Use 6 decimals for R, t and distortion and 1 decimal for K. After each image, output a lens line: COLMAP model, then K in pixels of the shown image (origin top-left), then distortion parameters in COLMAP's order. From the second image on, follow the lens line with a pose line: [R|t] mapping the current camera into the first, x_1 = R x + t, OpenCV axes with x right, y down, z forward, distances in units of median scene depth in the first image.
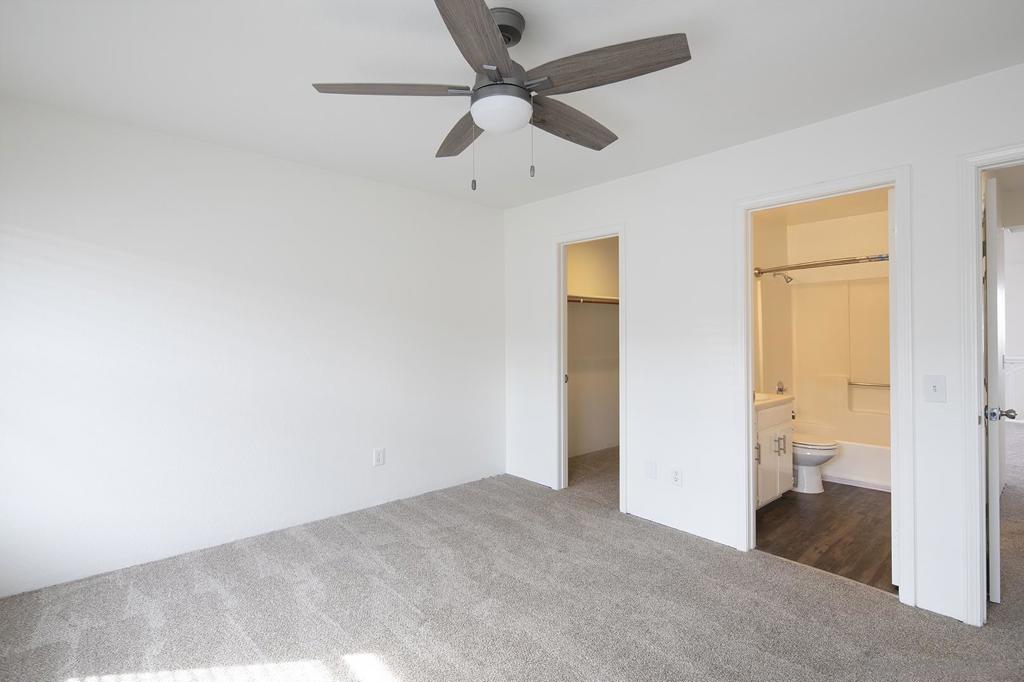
lens RADIAL K [[490.5, 0, 514.0], [0, 490.5, 332.1], [0, 0, 1]] dist [0.003806, -0.001922]
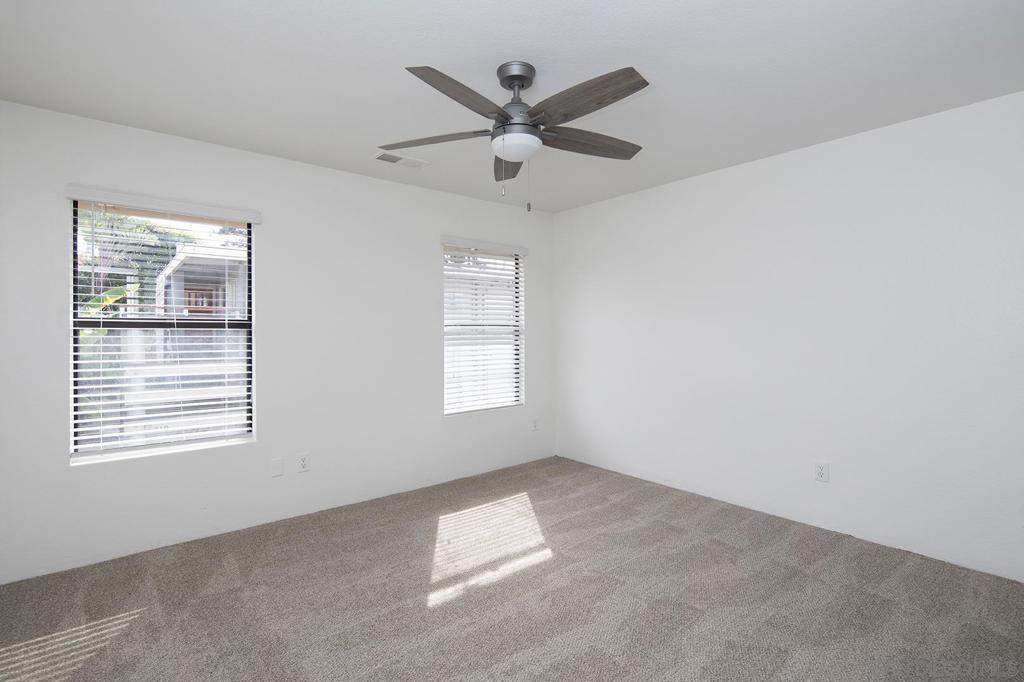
lens RADIAL K [[490.5, 0, 514.0], [0, 490.5, 332.1], [0, 0, 1]] dist [0.003806, -0.001922]
pose [[-0.034889, 0.003846, -0.999384, 0.817241], [0.013273, 0.999906, 0.003385, 0.007672], [0.999303, -0.013147, -0.034937, 0.705036]]
